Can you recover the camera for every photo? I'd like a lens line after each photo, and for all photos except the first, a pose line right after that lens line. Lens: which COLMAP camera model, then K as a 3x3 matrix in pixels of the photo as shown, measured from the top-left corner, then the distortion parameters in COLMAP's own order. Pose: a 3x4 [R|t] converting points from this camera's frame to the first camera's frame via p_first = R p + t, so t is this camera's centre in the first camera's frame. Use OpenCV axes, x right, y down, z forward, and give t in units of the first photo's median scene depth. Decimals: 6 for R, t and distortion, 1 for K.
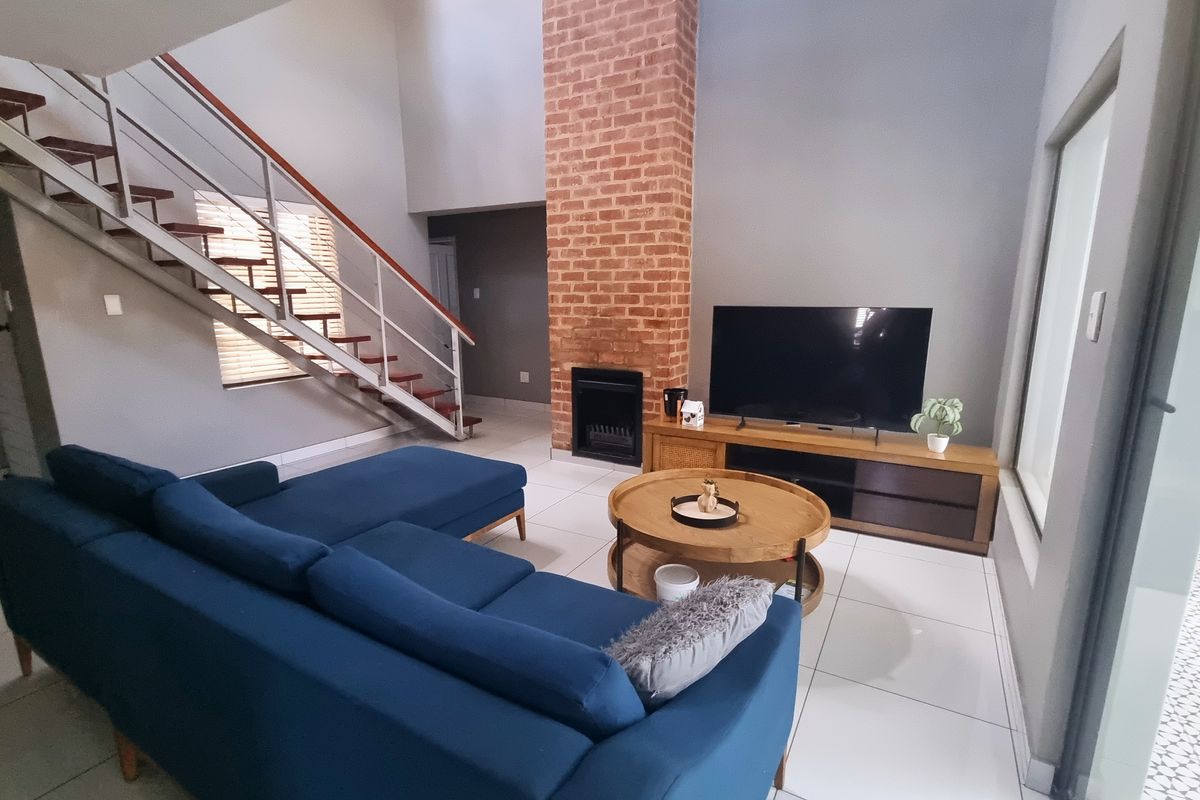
lens RADIAL K [[575.1, 0, 598.9], [0, 575.1, 405.3], [0, 0, 1]] dist [0.001273, -0.000804]
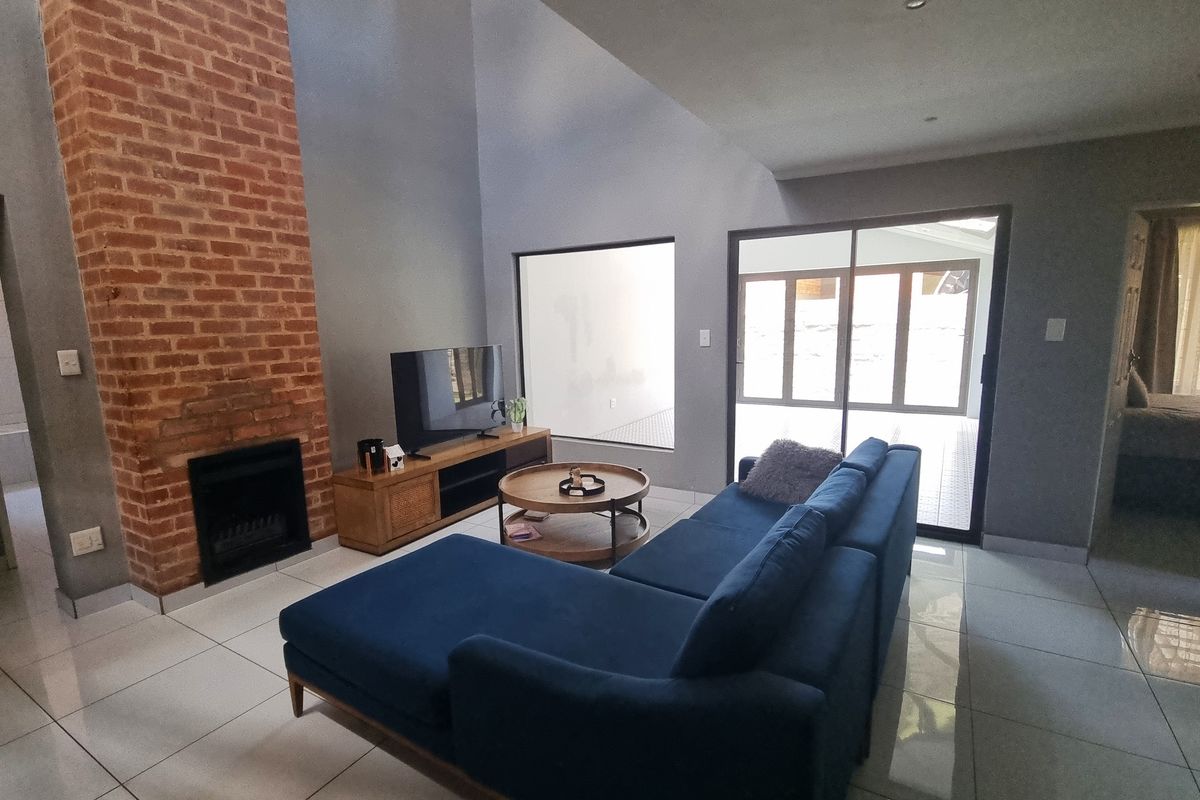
lens RADIAL K [[575.1, 0, 599.6], [0, 575.1, 405.8], [0, 0, 1]] dist [0.001273, -0.000804]
pose [[0.023499, -0.146528, 0.988927, -0.754630], [0.217555, 0.966244, 0.137997, -0.125086], [-0.975765, 0.211903, 0.054583, 0.514484]]
